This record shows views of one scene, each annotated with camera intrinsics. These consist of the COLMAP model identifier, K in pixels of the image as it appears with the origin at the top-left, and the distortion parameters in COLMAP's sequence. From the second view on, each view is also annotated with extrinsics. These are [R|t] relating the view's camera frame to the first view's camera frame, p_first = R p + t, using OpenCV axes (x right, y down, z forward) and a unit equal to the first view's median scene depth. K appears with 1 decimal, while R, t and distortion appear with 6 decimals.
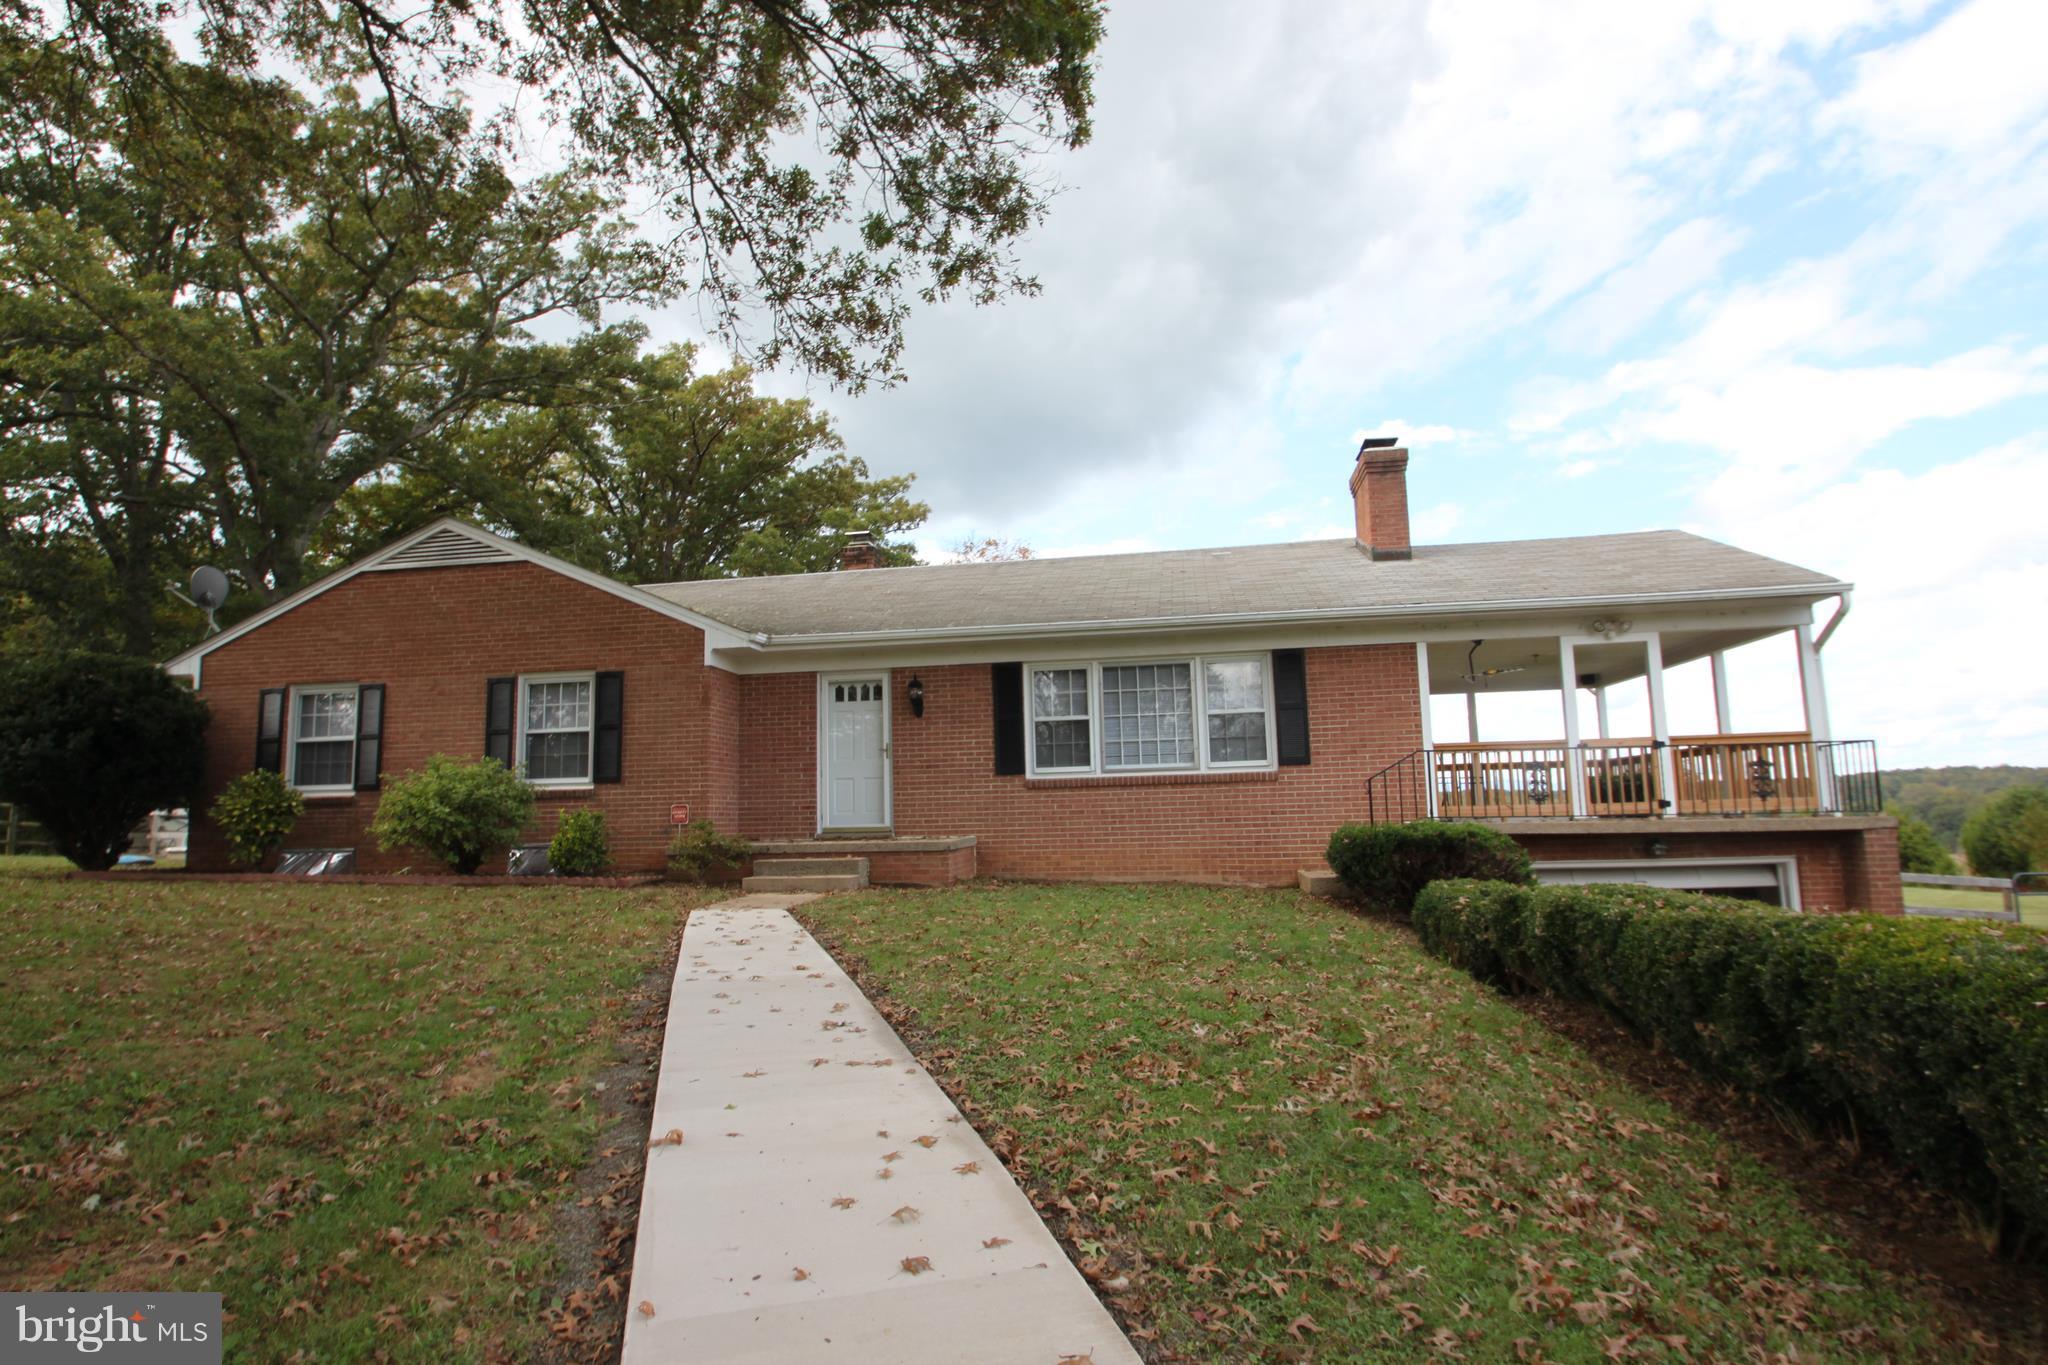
lens RADIAL K [[1095.7, 0, 1024.0], [0, 1095.7, 682.5], [0, 0, 1]] dist [0.002775, -0.019245]
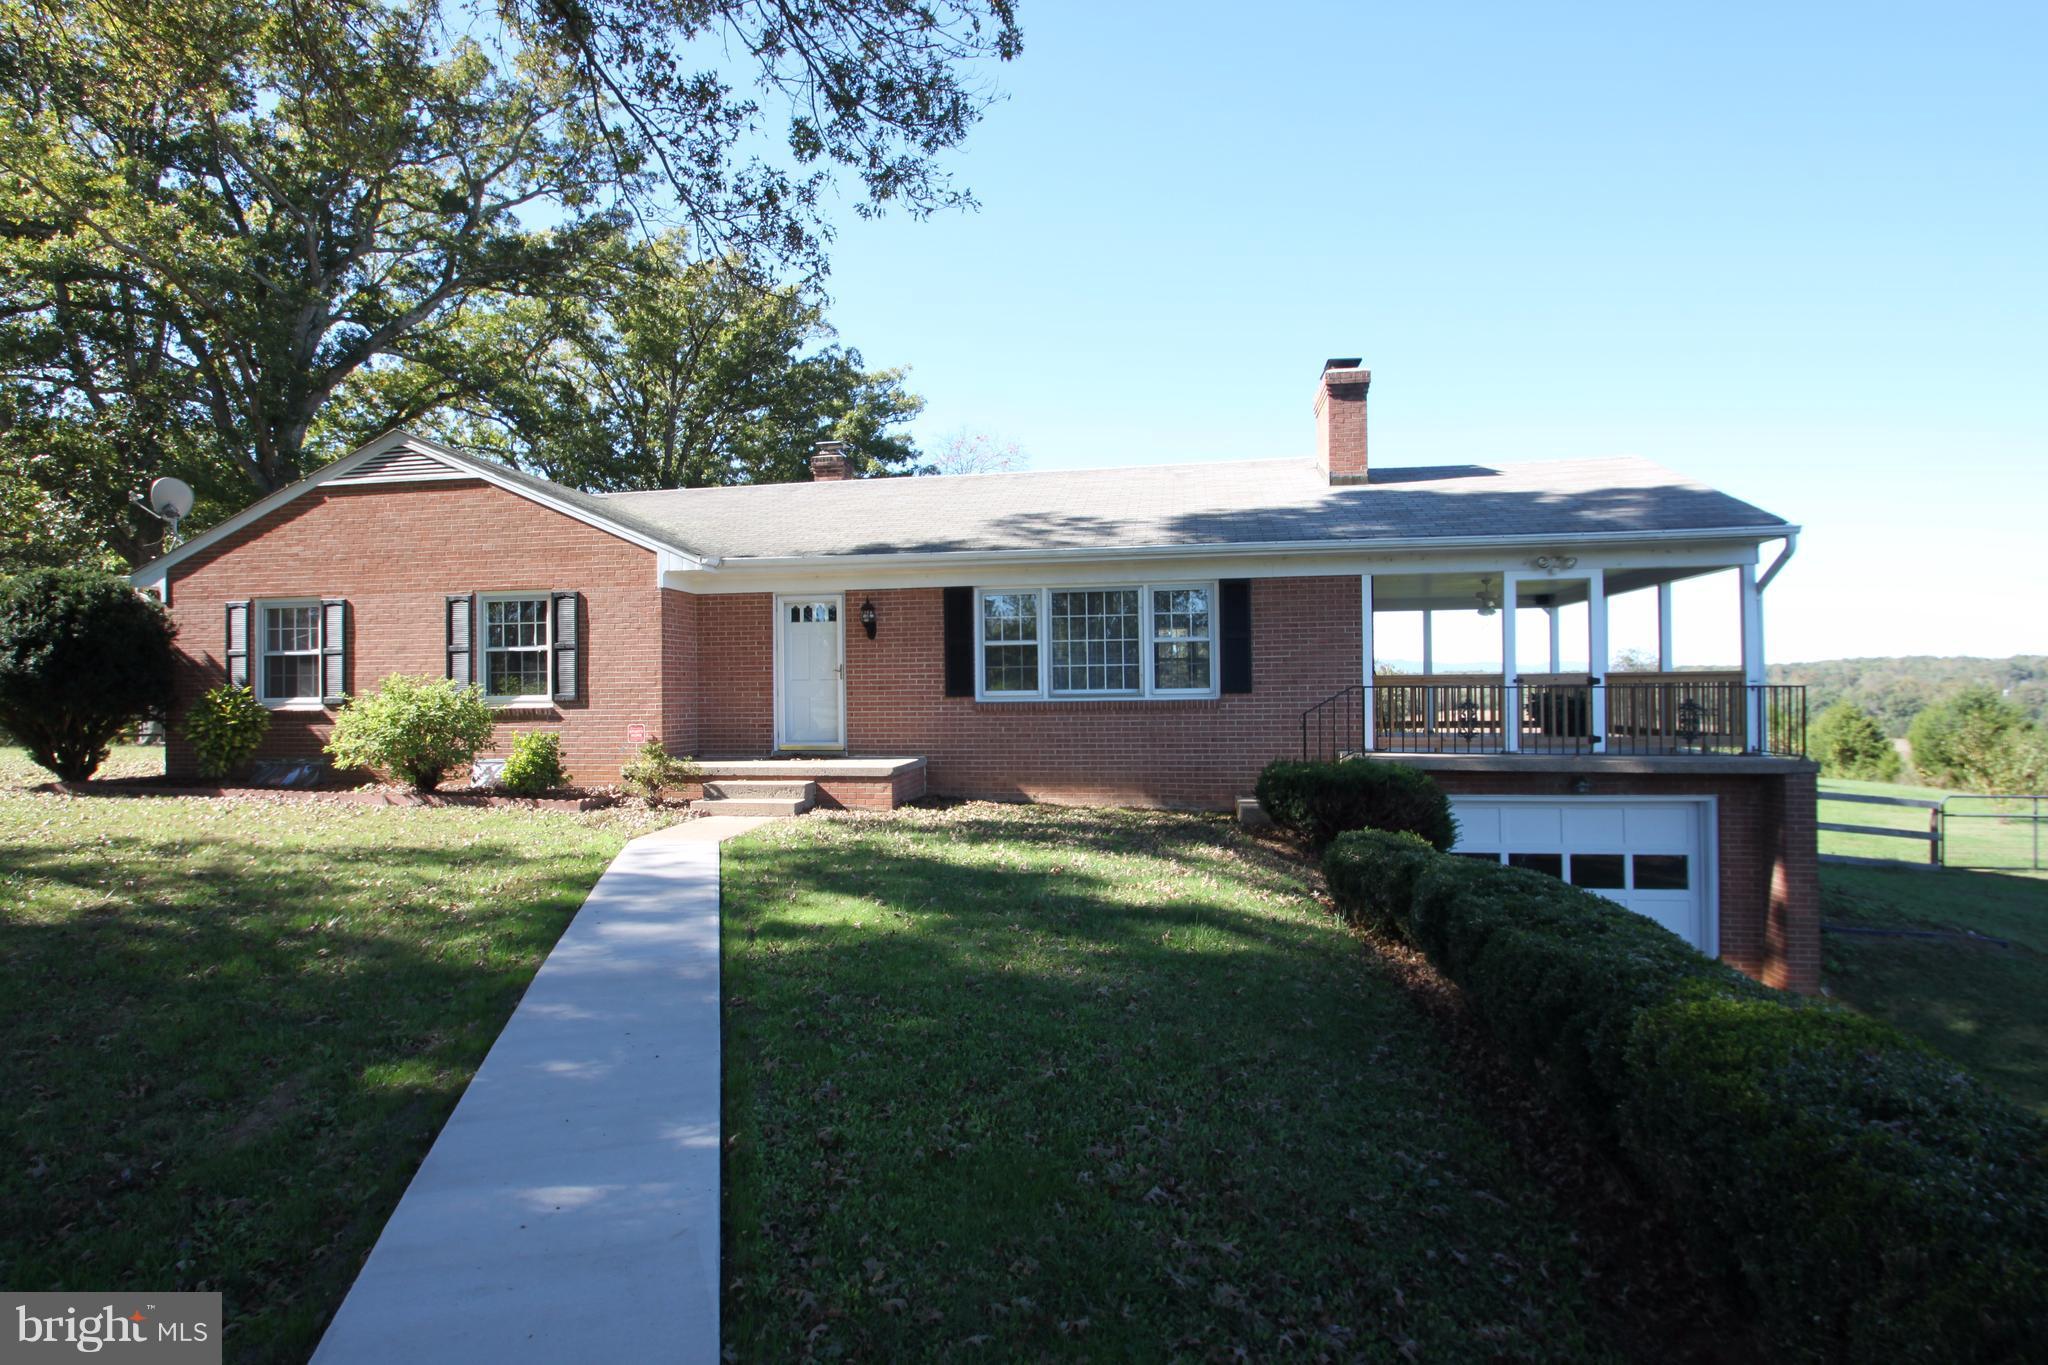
lens RADIAL K [[1038.1, 0, 1028.4], [0, 1038.1, 692.8], [0, 0, 1]] dist [0.002001, -0.015507]
pose [[0.999920, 0.012325, -0.002792, 0.054697], [-0.011878, 0.992039, 0.125371, -0.042619], [0.004315, -0.125328, 0.992106, 0.040452]]
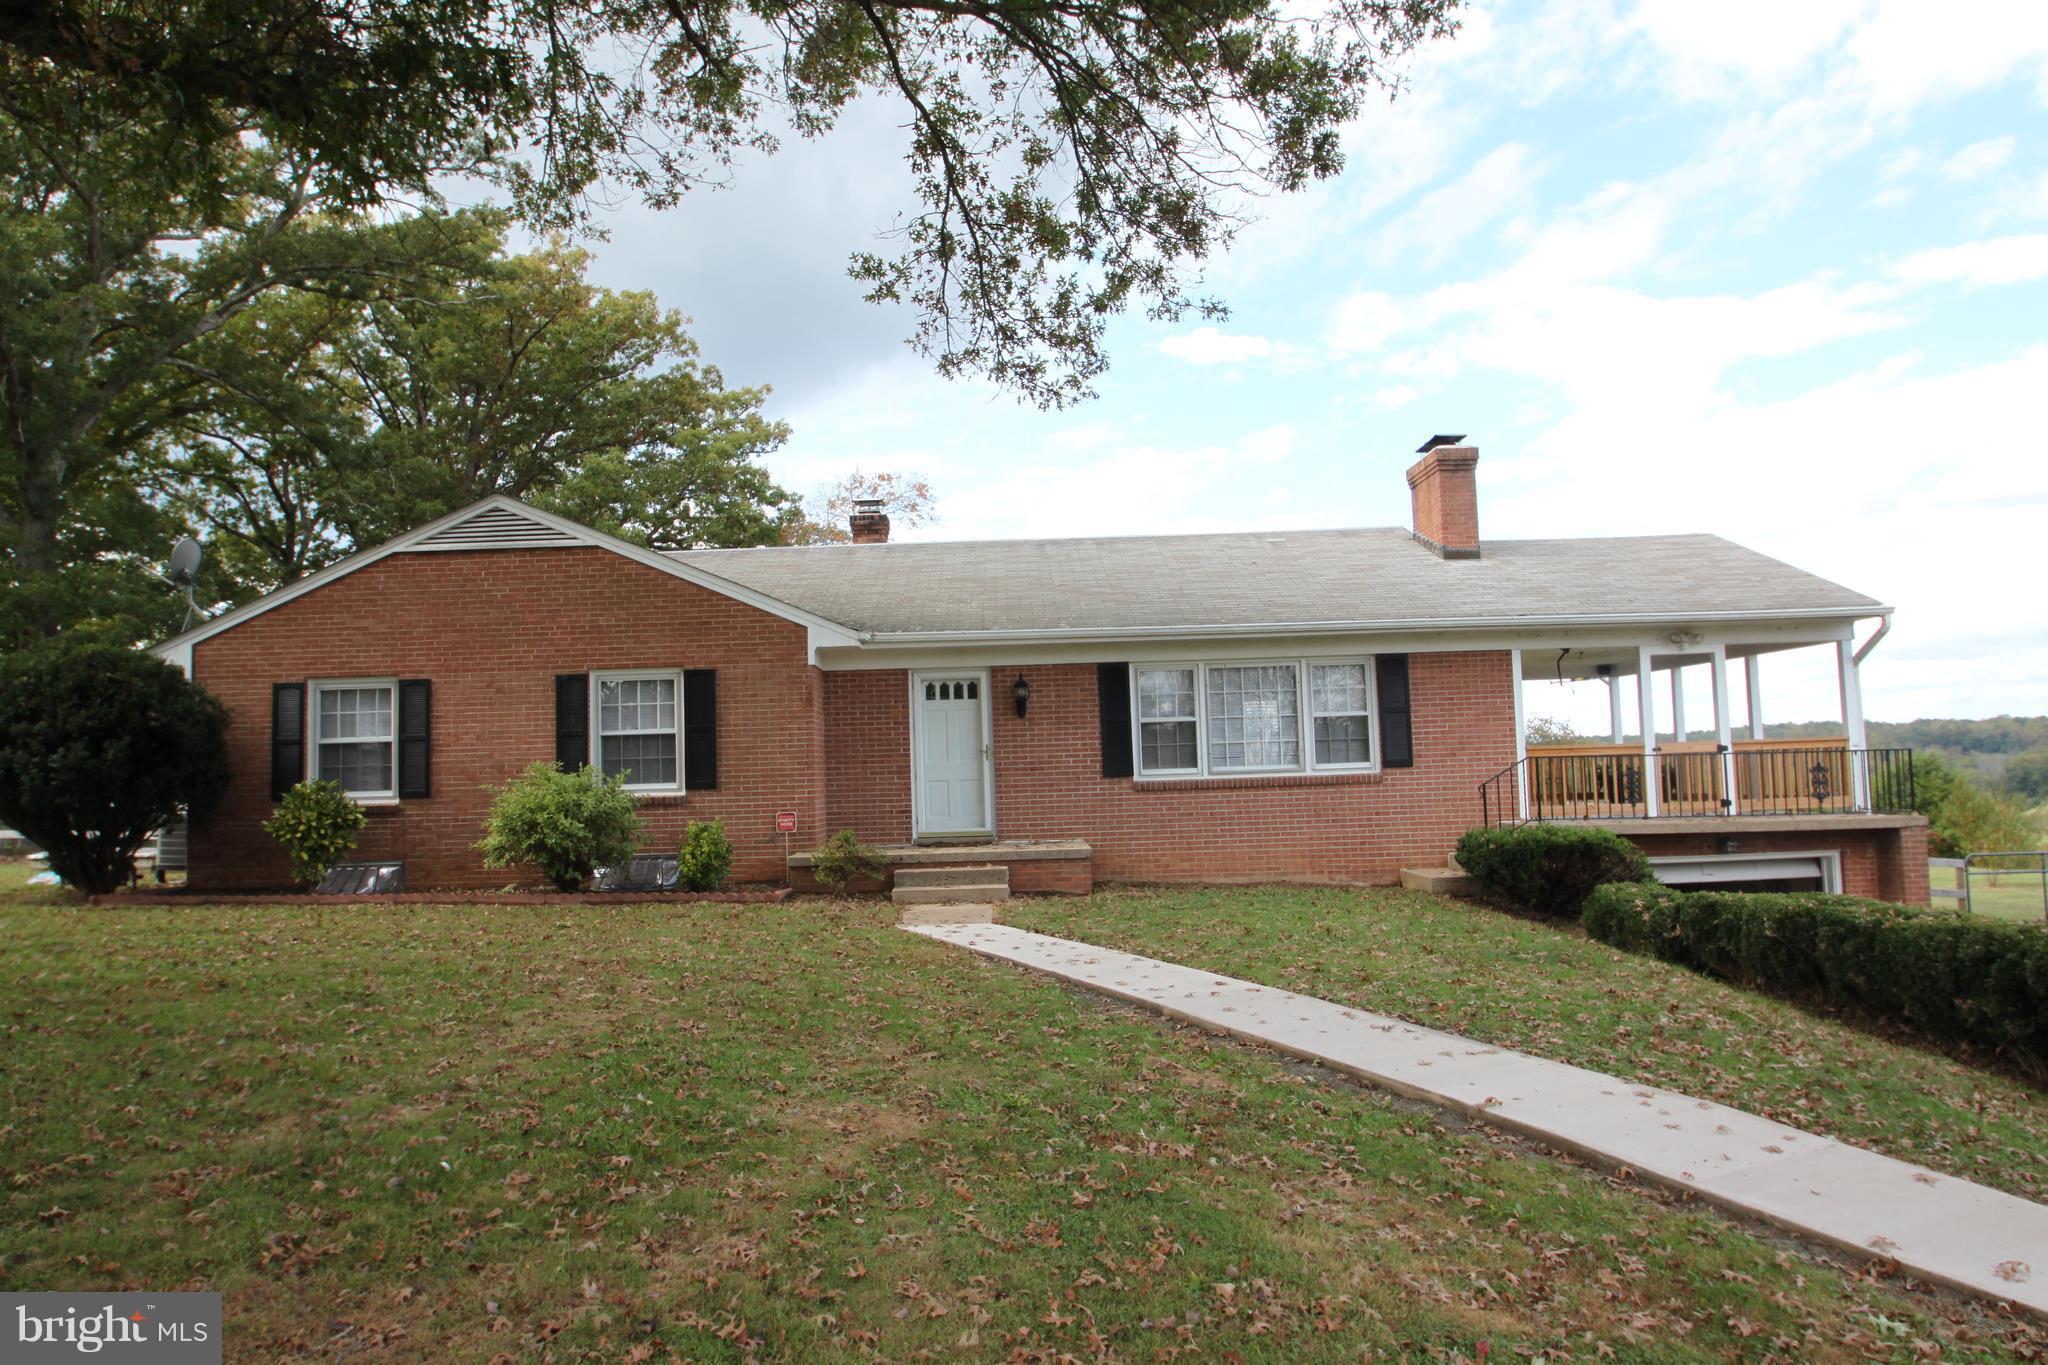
lens RADIAL K [[1328.4, 0, 1024.0], [0, 1328.4, 682.5], [0, 0, 1]] dist [-0.021929, -0.000804]
pose [[0.985642, 0.005136, 0.168772, -0.298717], [-0.013475, 0.998742, 0.048303, -0.057548], [-0.168311, -0.049883, 0.984471, -0.157368]]
